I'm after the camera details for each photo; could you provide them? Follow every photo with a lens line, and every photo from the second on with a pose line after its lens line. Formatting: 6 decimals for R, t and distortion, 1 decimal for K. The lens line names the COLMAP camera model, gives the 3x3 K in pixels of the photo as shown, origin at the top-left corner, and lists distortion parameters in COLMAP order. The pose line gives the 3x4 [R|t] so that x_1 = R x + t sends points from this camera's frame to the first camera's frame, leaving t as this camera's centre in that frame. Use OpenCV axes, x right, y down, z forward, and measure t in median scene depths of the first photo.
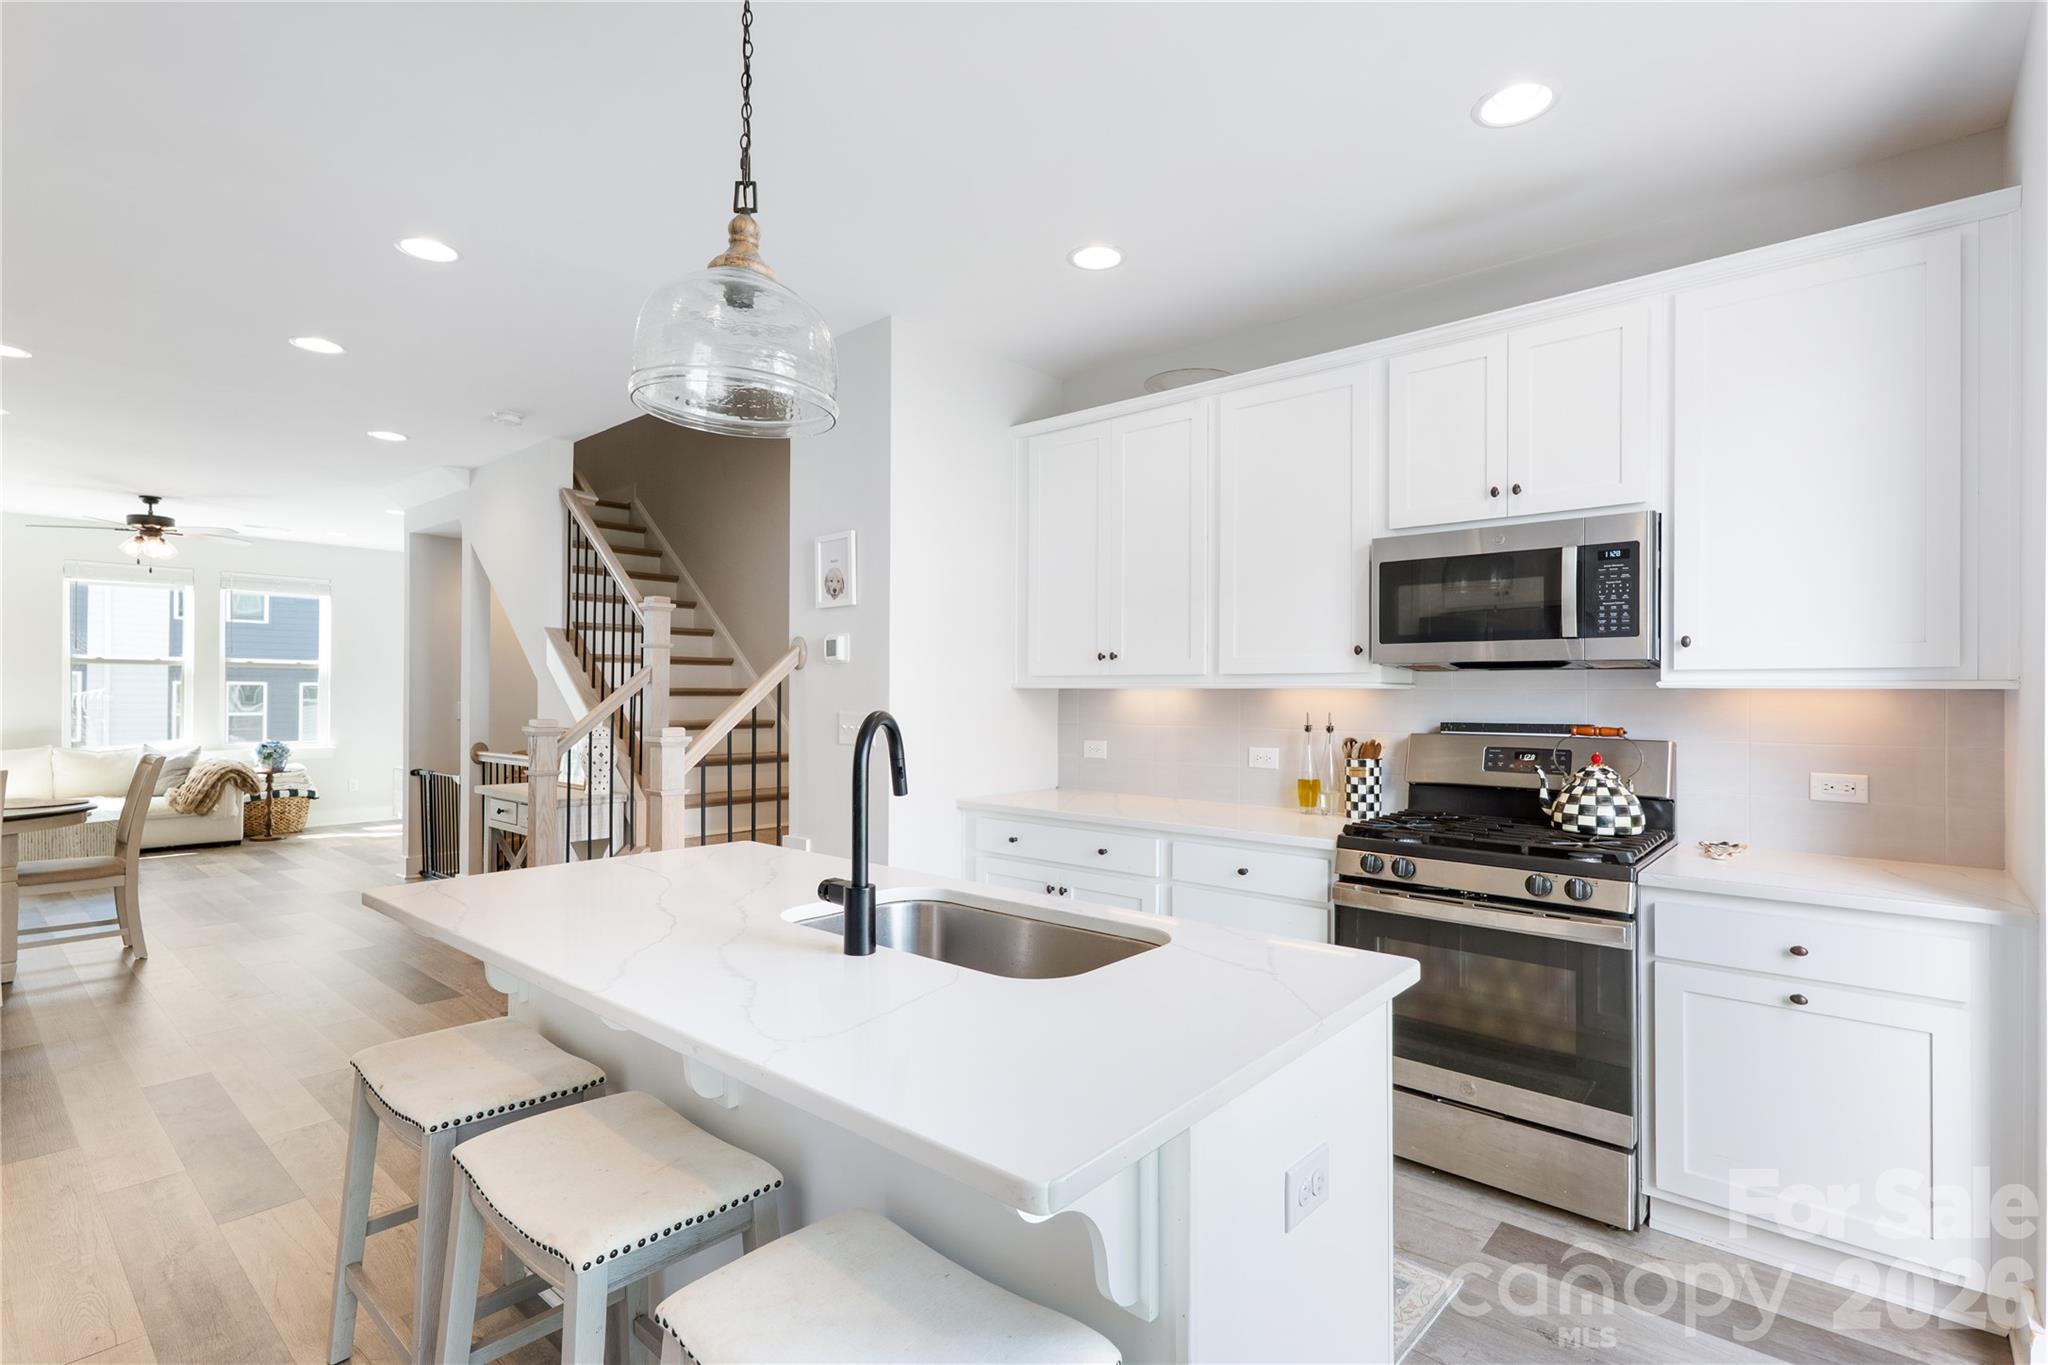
lens RADIAL K [[956.1, 0, 1048.5], [0, 956.1, 690.4], [0, 0, 1]] dist [0.001999, -0.008784]
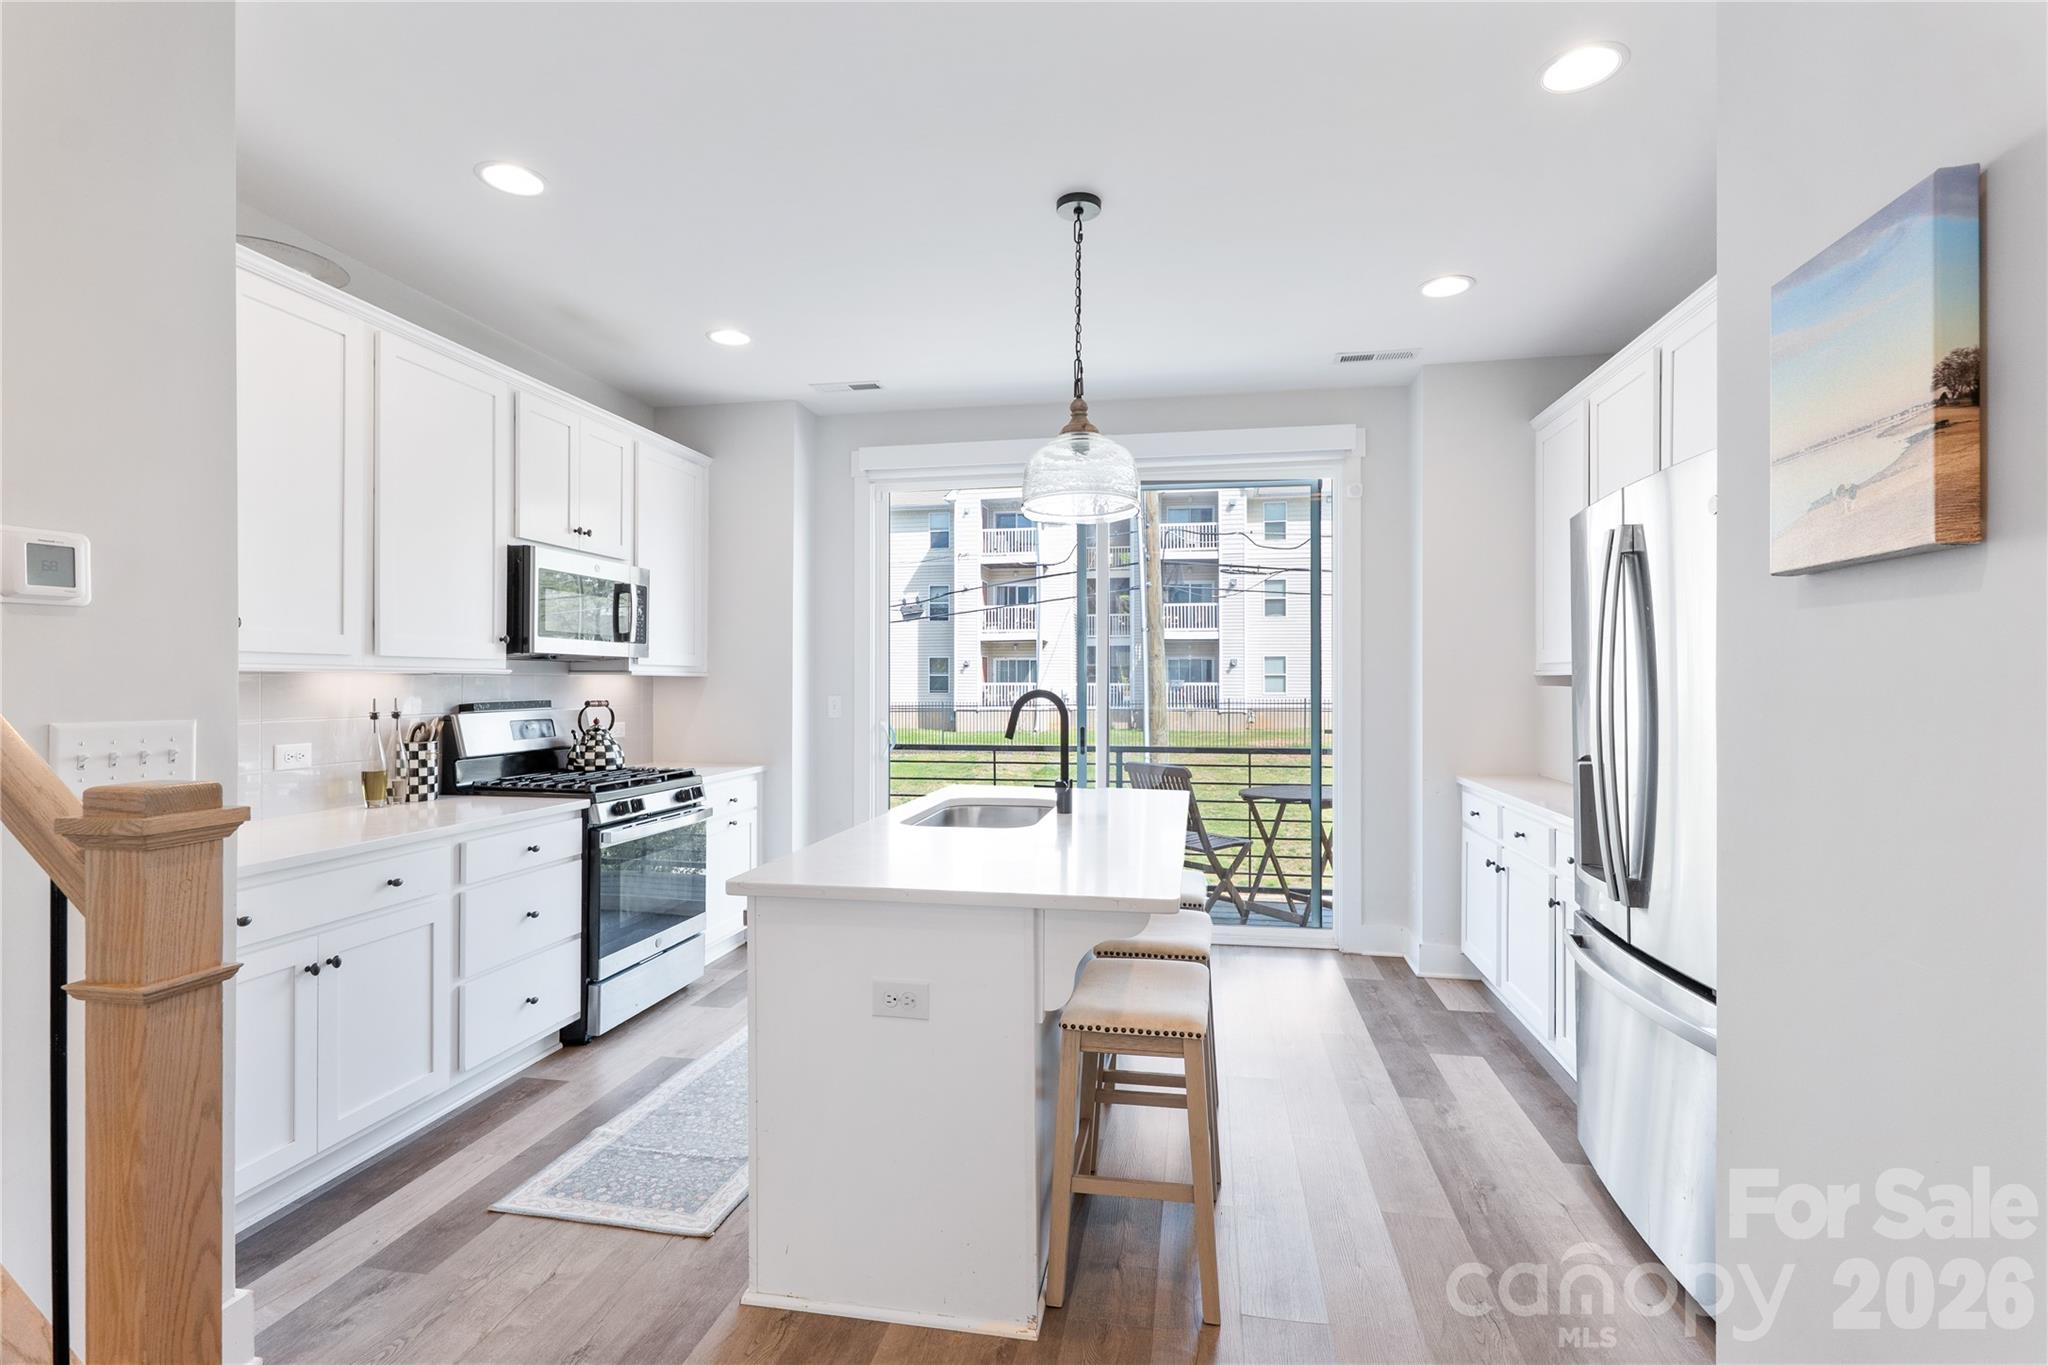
lens RADIAL K [[937.9, 0, 1024.0], [0, 937.9, 682.5], [0, 0, 1]] dist [0.002748, -0.000643]
pose [[-0.493156, -0.006055, 0.869920, -0.397442], [-0.007035, 0.999971, 0.002972, 0.000424], [-0.869912, -0.004654, -0.493185, 0.436229]]
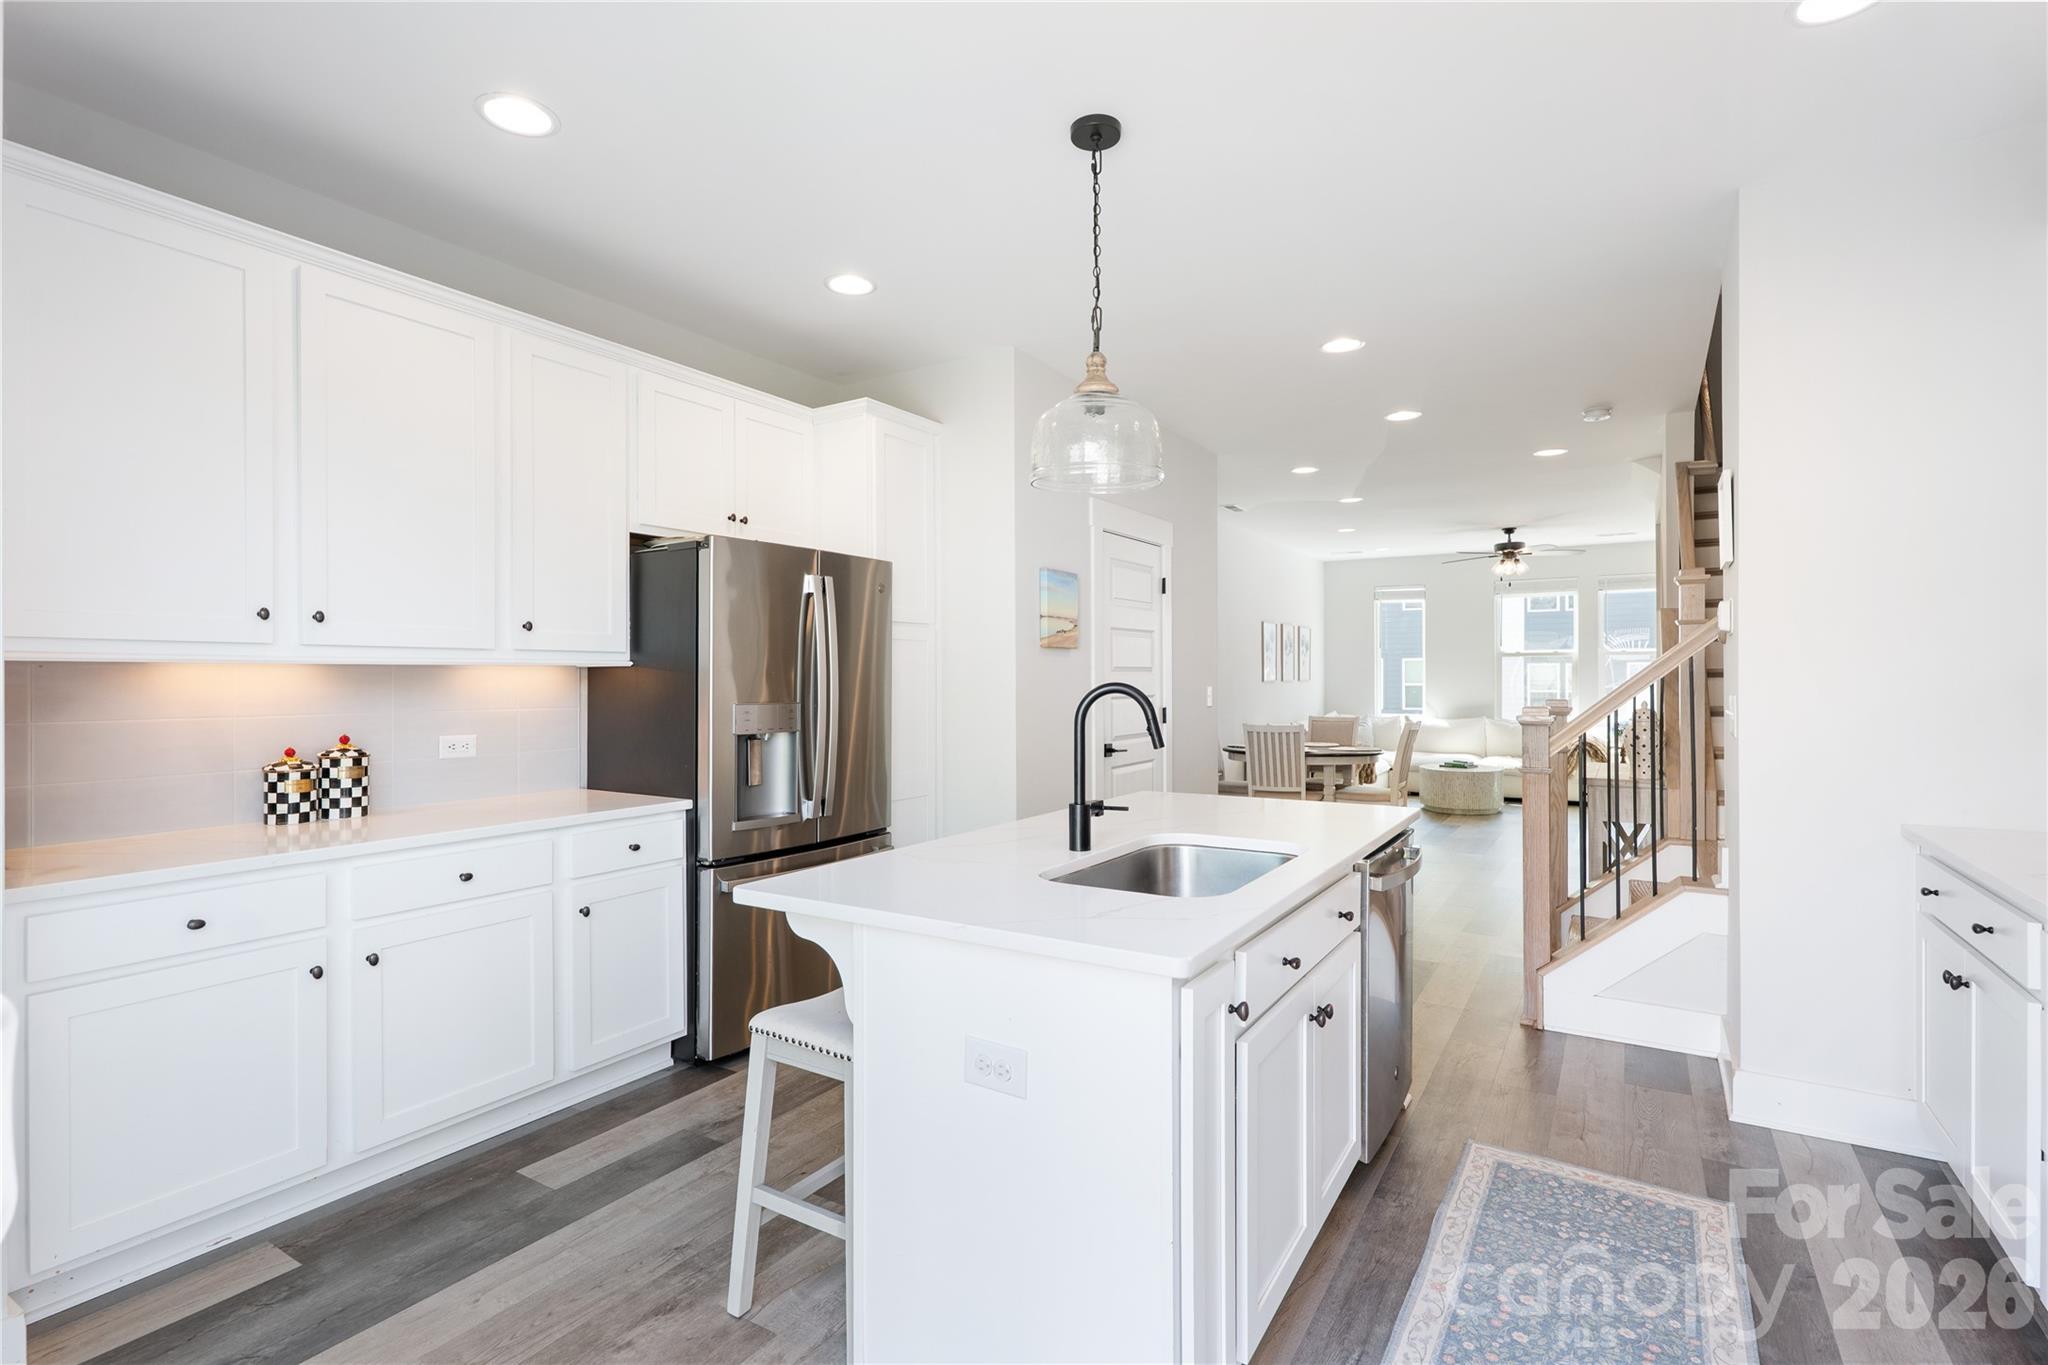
lens RADIAL K [[964.8, 0, 1024.0], [0, 964.8, 682.5], [0, 0, 1]] dist [0.001617, 0.000017]
pose [[0.135034, -0.001151, -0.990840, 0.265386], [0.005822, 0.999983, -0.000368, 0.004257], [0.990824, -0.005719, 0.135038, 0.153691]]
